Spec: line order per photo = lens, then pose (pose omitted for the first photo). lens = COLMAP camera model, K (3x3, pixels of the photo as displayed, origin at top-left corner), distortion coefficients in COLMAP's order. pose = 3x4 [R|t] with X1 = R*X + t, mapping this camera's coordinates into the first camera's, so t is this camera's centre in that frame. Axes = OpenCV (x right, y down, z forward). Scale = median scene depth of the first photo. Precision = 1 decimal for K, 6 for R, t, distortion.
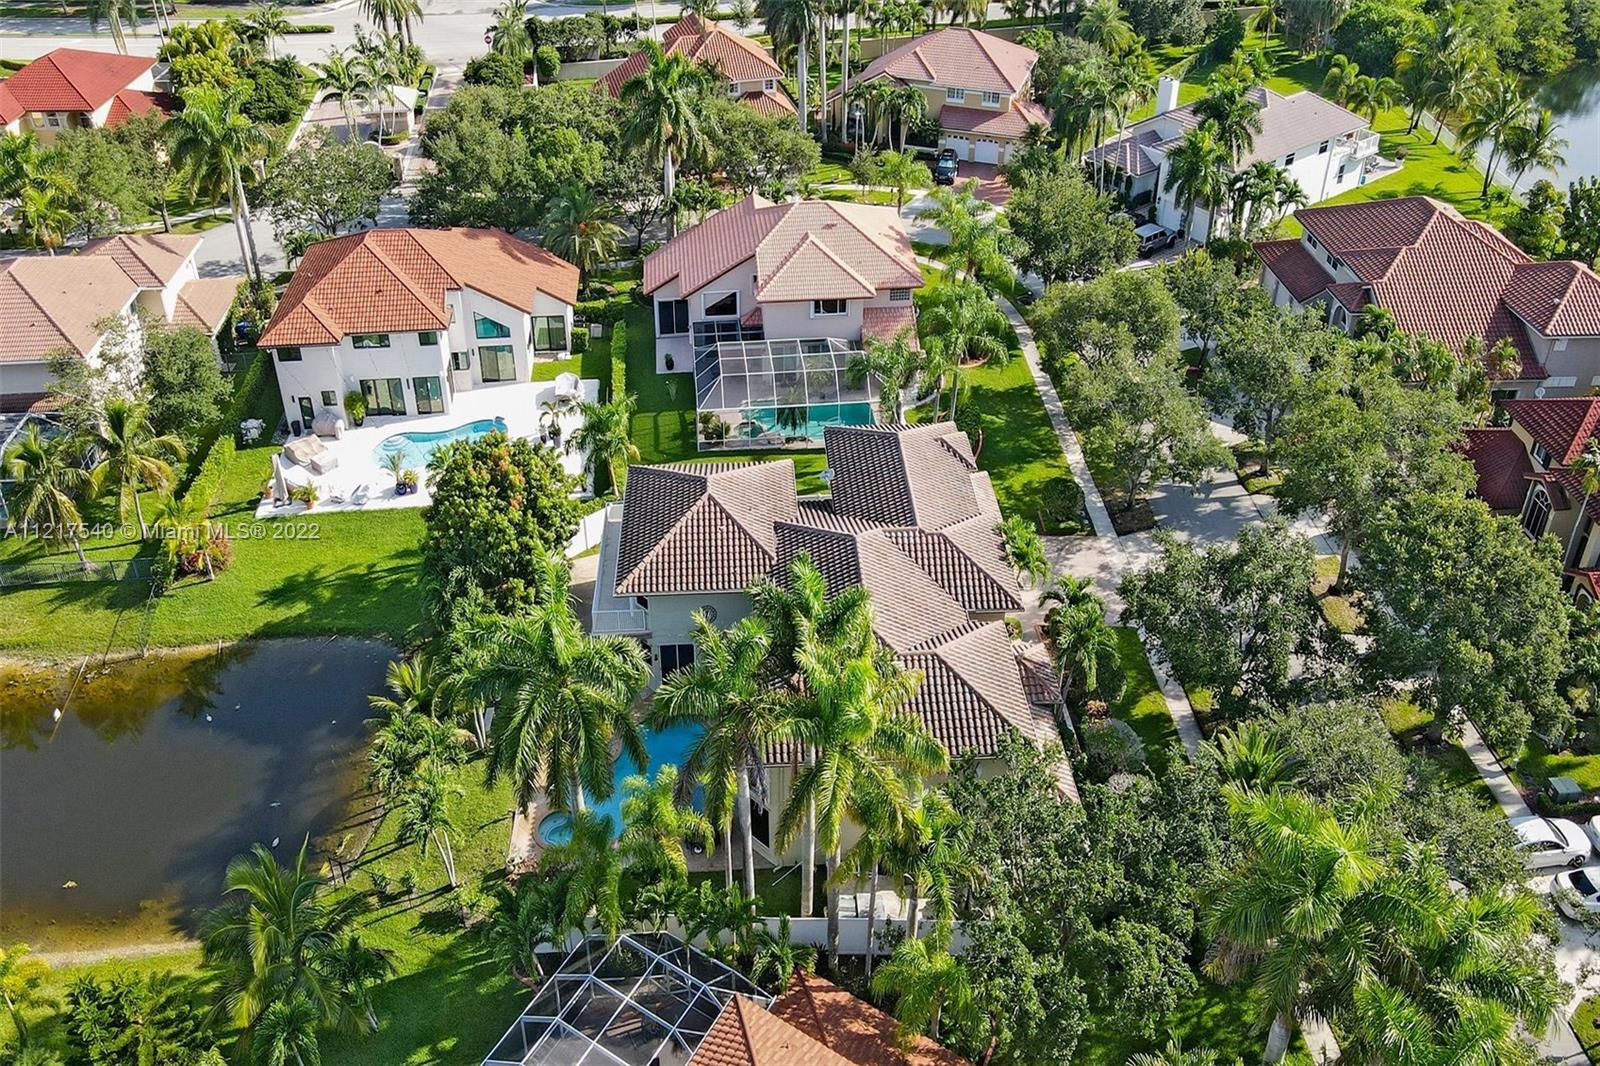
lens RADIAL K [[1150.4, 0, 789.1], [0, 1150.4, 530.6], [0, 0, 1]] dist [-0.000330, 0.003961]
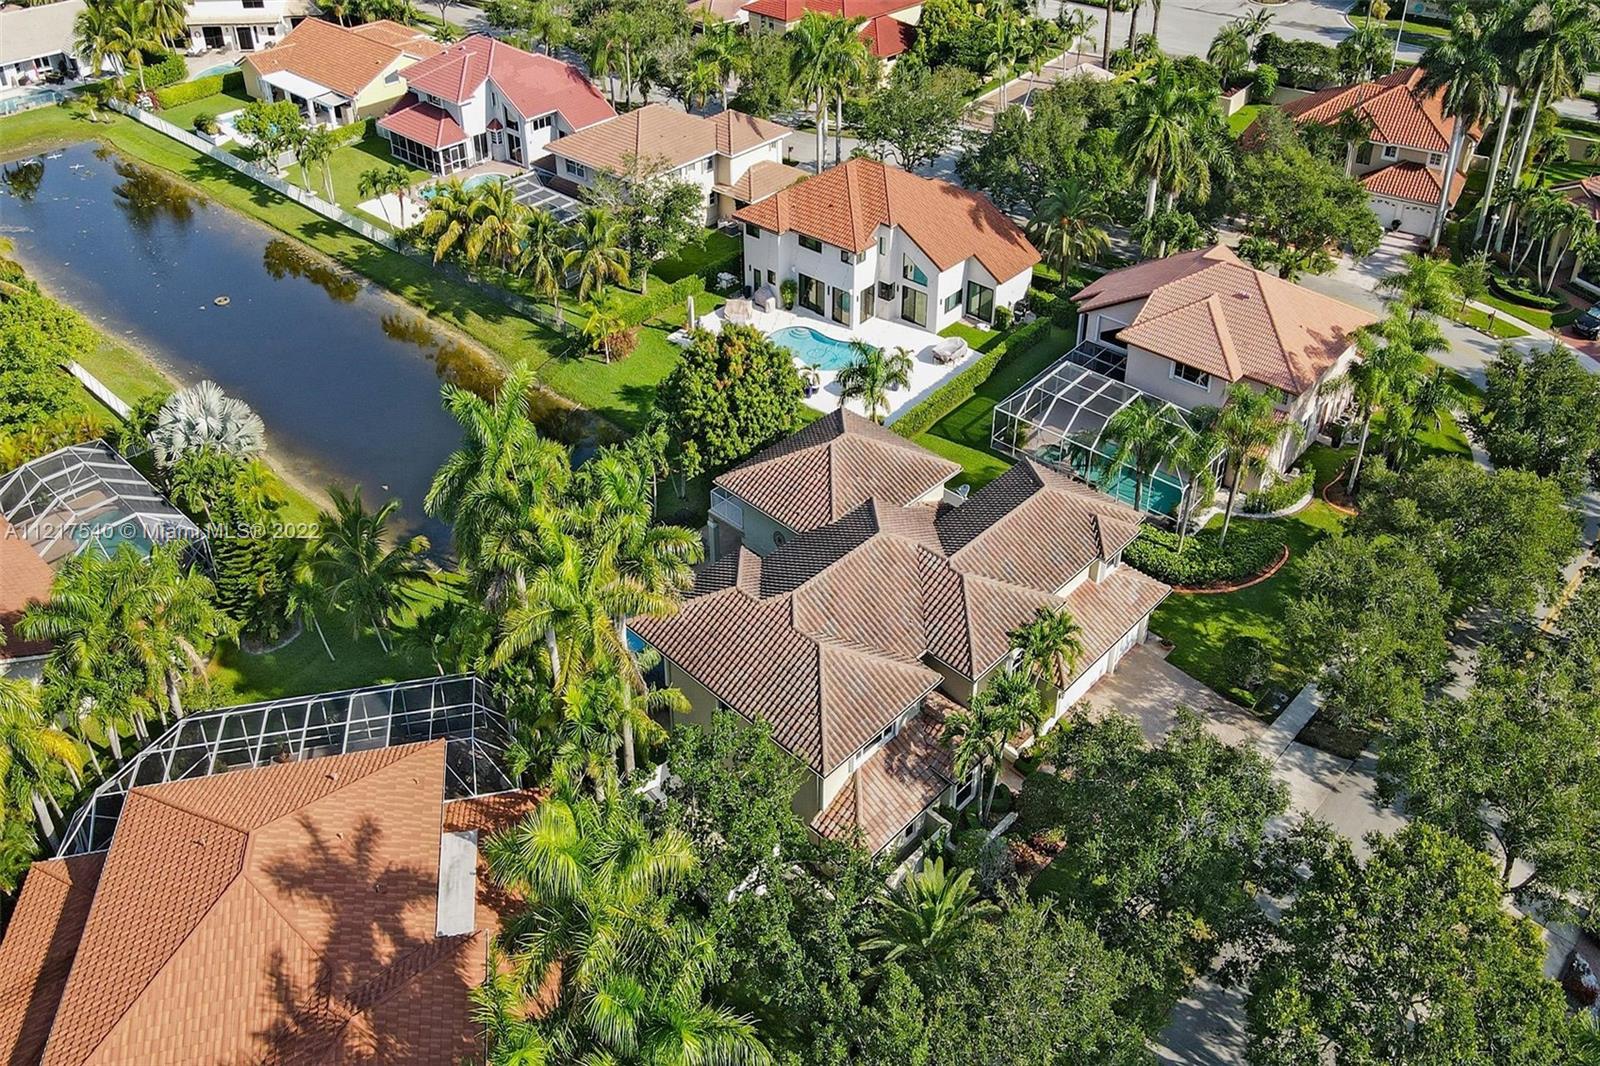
lens RADIAL K [[1150.4, 0, 789.1], [0, 1150.4, 530.6], [0, 0, 1]] dist [-0.000330, 0.003961]
pose [[0.675744, 0.465188, -0.571814, 0.408393], [-0.461287, 0.871923, 0.164208, -0.087880], [0.574965, 0.152808, 0.803781, 0.087055]]
